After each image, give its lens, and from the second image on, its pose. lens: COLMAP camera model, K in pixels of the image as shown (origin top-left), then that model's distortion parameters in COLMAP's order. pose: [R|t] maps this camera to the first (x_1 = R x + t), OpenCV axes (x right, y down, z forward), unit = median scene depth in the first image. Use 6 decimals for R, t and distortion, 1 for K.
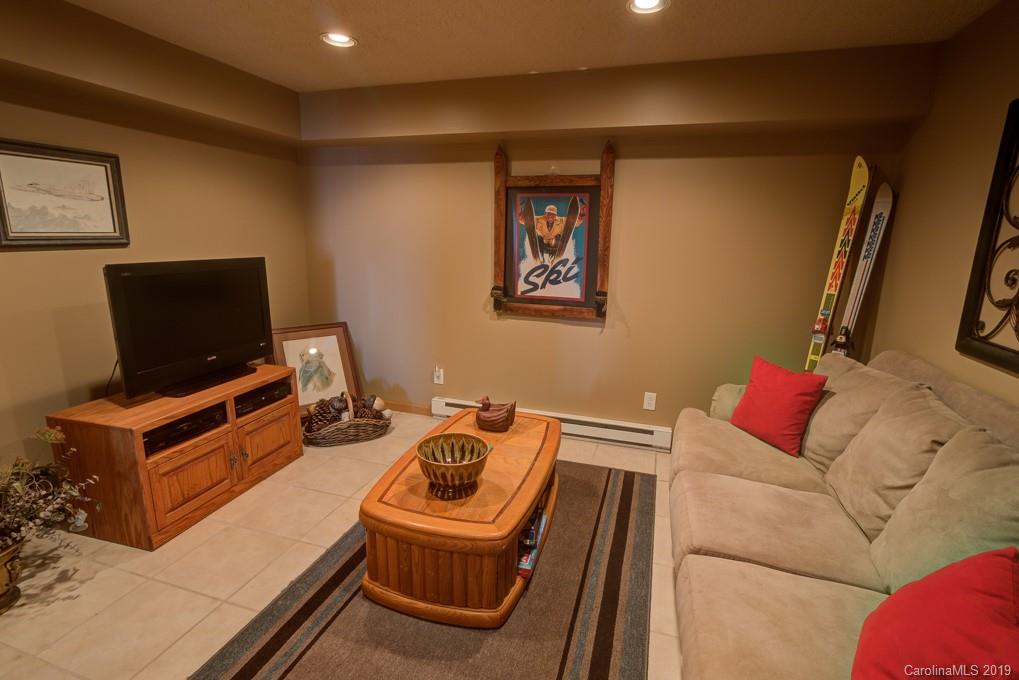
lens RADIAL K [[476.5, 0, 513.1], [0, 476.5, 335.6], [0, 0, 1]] dist [0.000123, -0.000046]
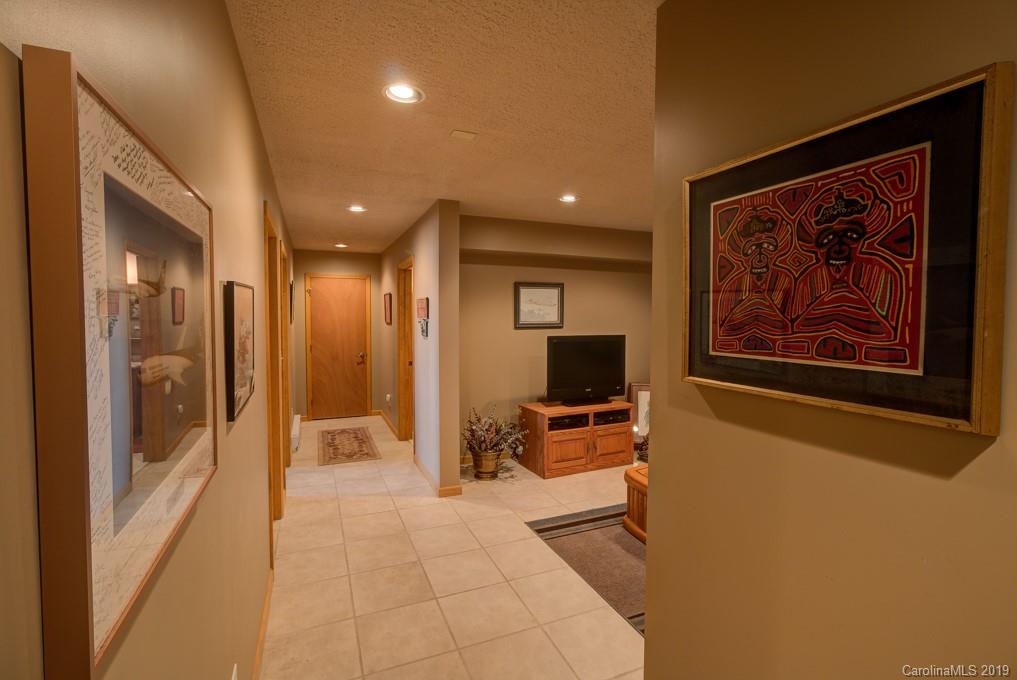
lens RADIAL K [[475.6, 0, 512.1], [0, 475.6, 335.6], [0, 0, 1]] dist [0.000123, -0.000046]
pose [[0.650993, 0.011473, -0.758997, 0.595049], [-0.148243, 0.982555, -0.112296, 0.101937], [0.744467, 0.185620, 0.641337, -0.435471]]
